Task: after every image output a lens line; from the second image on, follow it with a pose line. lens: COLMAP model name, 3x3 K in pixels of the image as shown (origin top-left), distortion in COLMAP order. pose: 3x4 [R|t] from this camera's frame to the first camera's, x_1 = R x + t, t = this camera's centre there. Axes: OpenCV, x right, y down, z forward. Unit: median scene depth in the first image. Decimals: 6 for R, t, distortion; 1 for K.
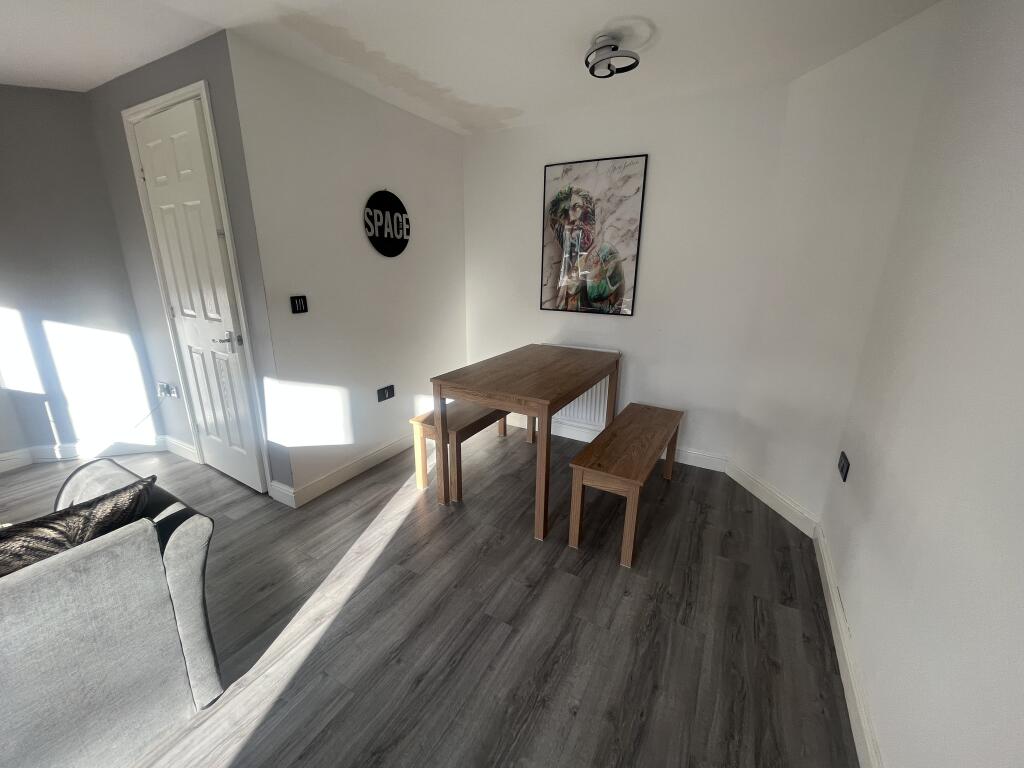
lens RADIAL K [[417.2, 0, 512.4], [0, 417.2, 383.1], [0, 0, 1]] dist [-0.006724, 0.000150]
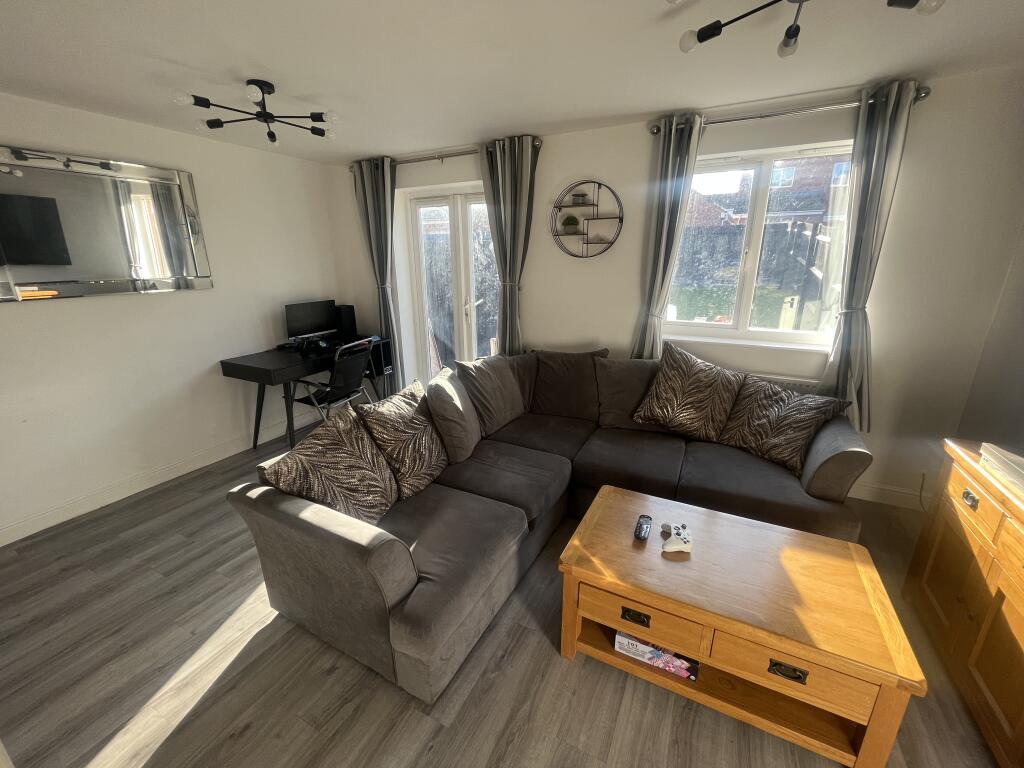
lens RADIAL K [[417.2, 0, 511.9], [0, 417.2, 381.9], [0, 0, 1]] dist [-0.006724, 0.000150]
pose [[-0.999342, -0.003685, -0.036074, -1.300087], [-0.022303, 0.846863, 0.531343, -0.568584], [0.028592, 0.531798, -0.846389, 1.617170]]
